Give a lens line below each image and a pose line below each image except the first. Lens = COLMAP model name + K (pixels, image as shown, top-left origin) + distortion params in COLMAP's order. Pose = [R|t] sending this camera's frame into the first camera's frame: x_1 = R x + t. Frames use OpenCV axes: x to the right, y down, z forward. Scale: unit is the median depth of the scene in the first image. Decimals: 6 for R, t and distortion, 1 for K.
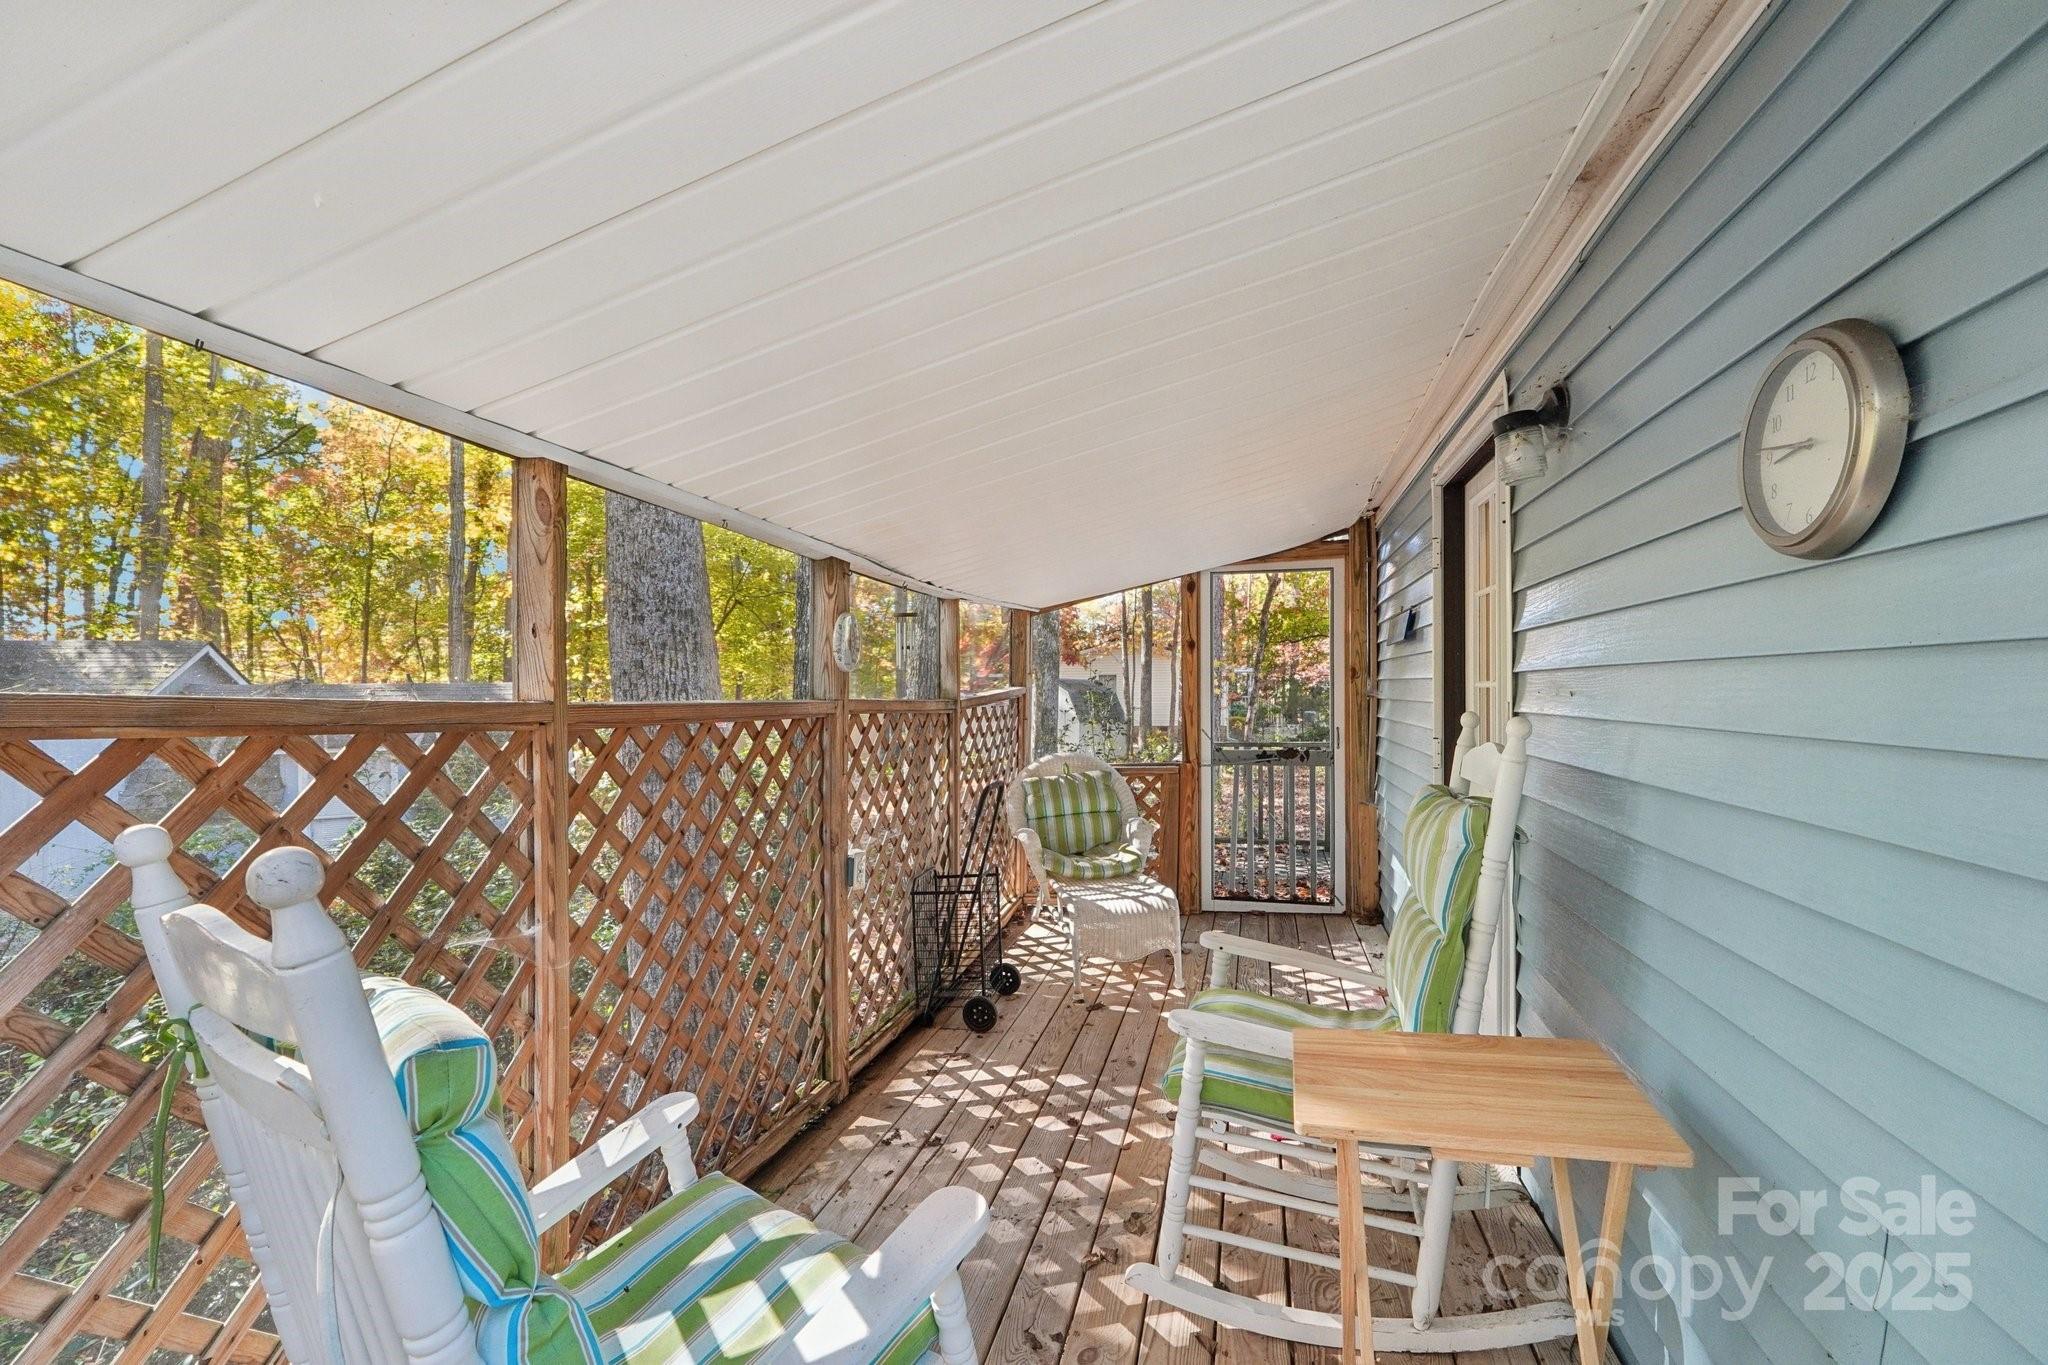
lens RADIAL K [[867.1, 0, 1029.2], [0, 867.1, 691.9], [0, 0, 1]] dist [-0.012780, 0.001067]
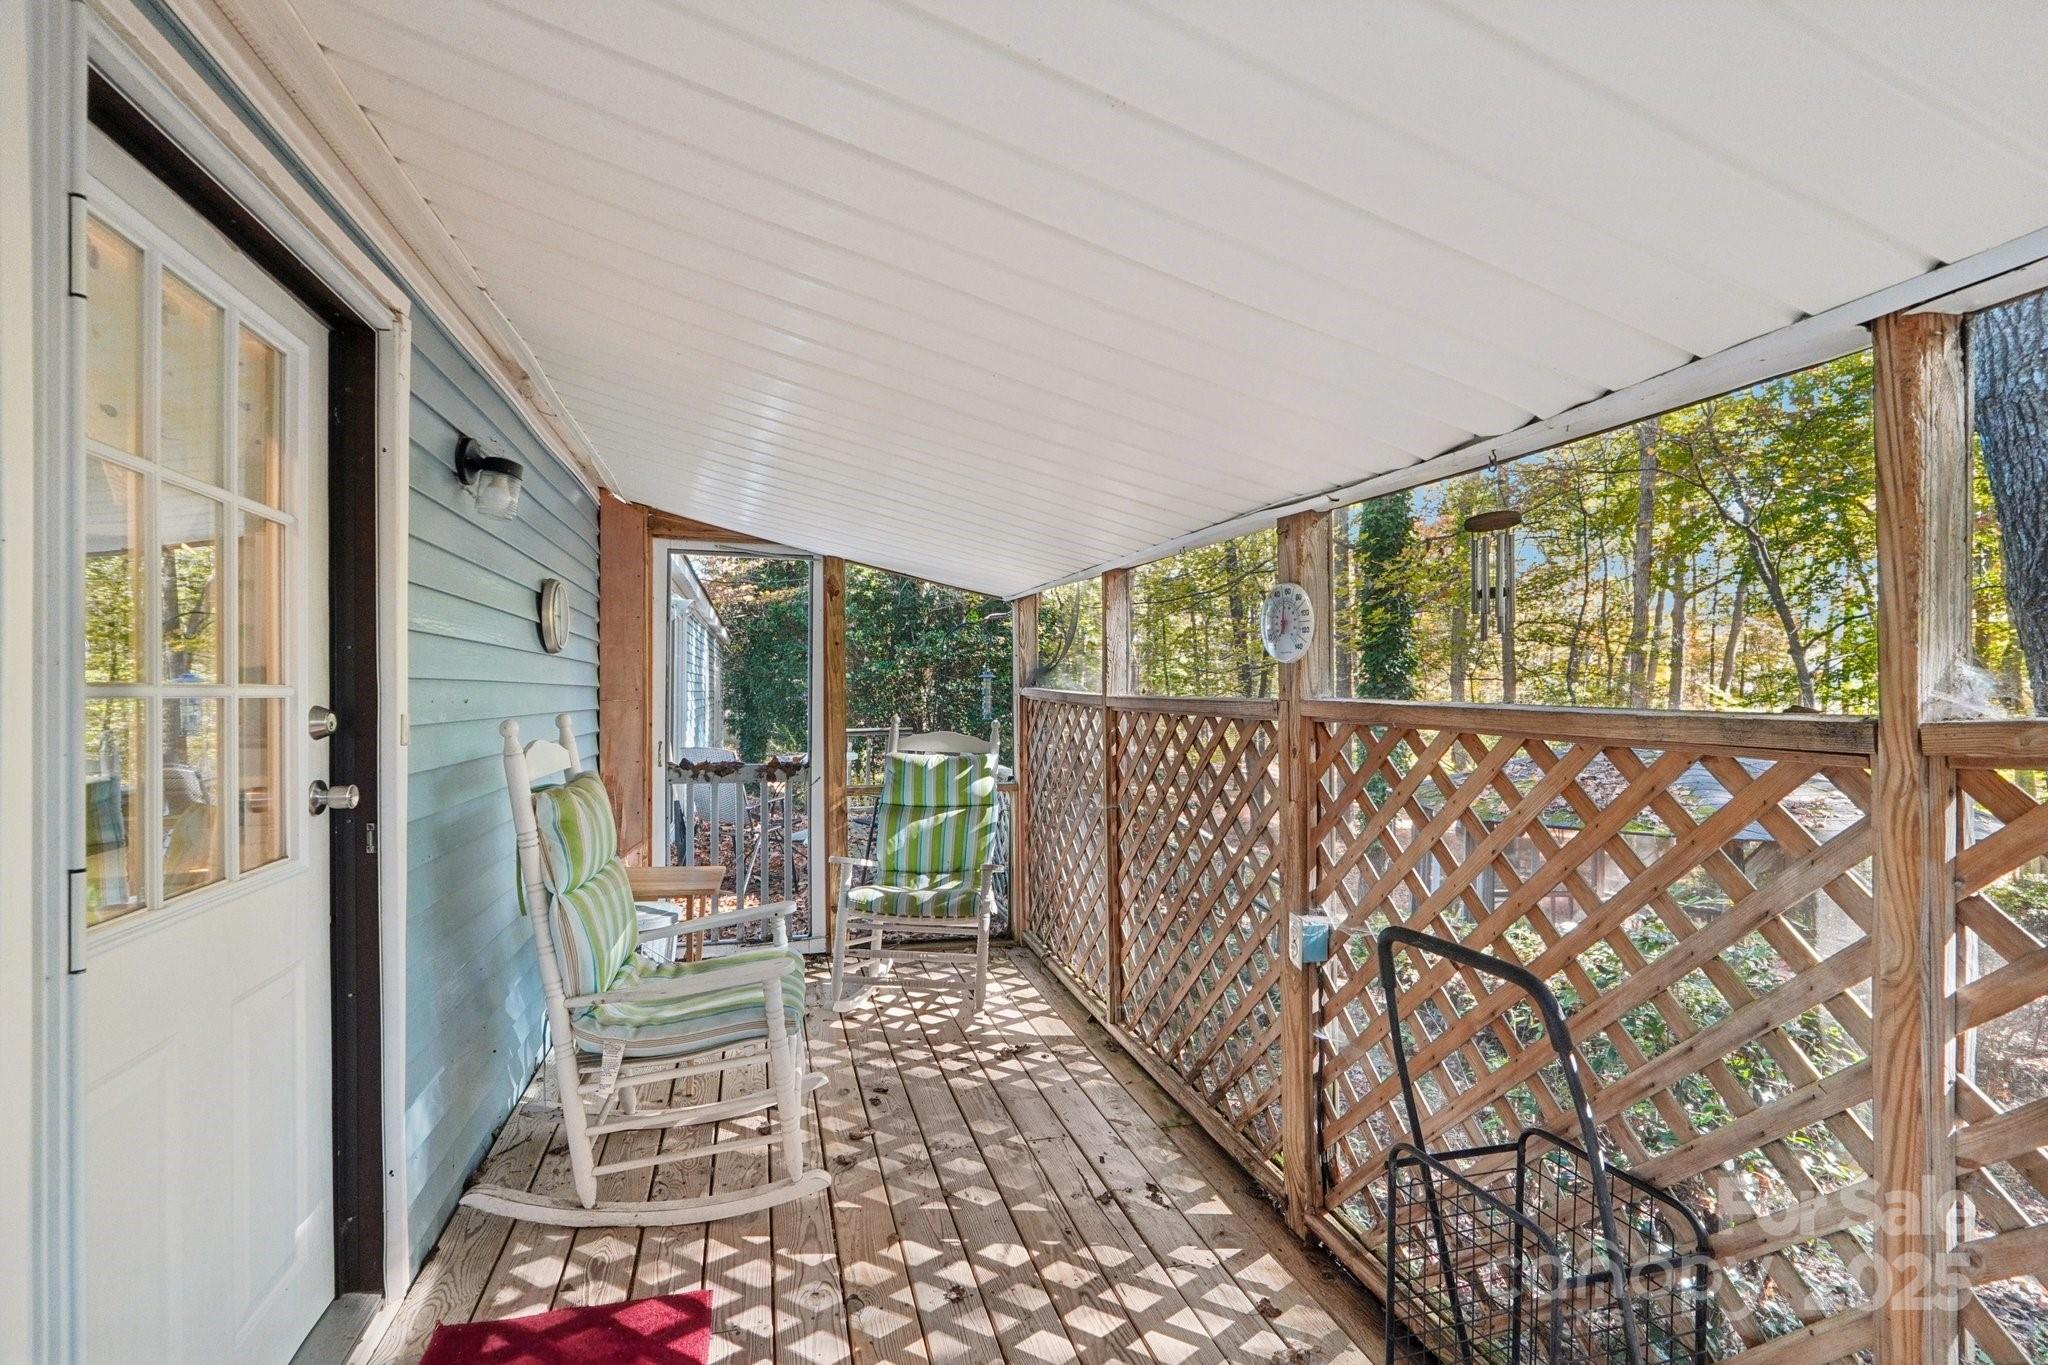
lens RADIAL K [[867.1, 0, 1030.7], [0, 867.1, 685.2], [0, 0, 1]] dist [-0.012780, 0.001067]
pose [[-0.847523, 0.005903, -0.530726, 0.397351], [0.008686, 0.999959, -0.002748, -0.002976], [0.530688, -0.006938, -0.847539, 1.614614]]
